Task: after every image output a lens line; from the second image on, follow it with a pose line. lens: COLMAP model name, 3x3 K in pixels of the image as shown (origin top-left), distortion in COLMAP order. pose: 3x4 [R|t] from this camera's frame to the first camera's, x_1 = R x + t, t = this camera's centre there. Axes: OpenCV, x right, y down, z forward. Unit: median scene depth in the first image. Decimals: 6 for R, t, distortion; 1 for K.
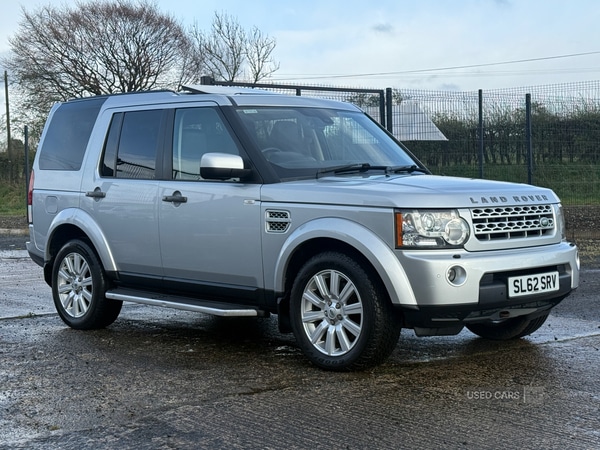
lens RADIAL K [[1020.0, 0, 300.0], [0, 1020.0, 225.0], [0, 0, 1]] dist [0.184338, 0.000377]
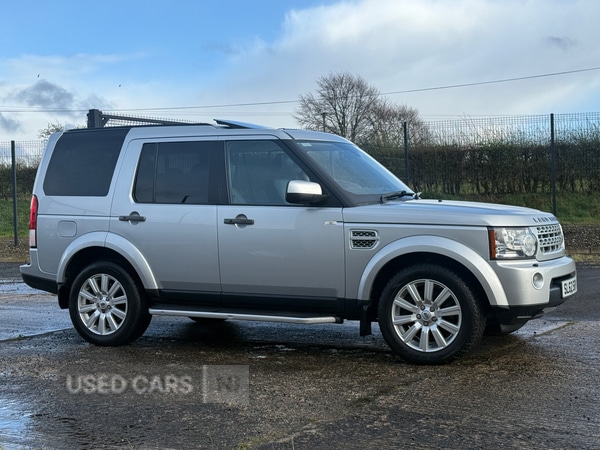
lens RADIAL K [[948.2, 0, 300.0], [0, 948.2, 225.0], [0, 0, 1]] dist [0.160212, 0.046037]
pose [[0.941681, -0.006501, 0.336444, -0.449913], [0.015999, 0.999548, -0.025469, 0.006310], [-0.336127, 0.029366, 0.941359, 0.005090]]
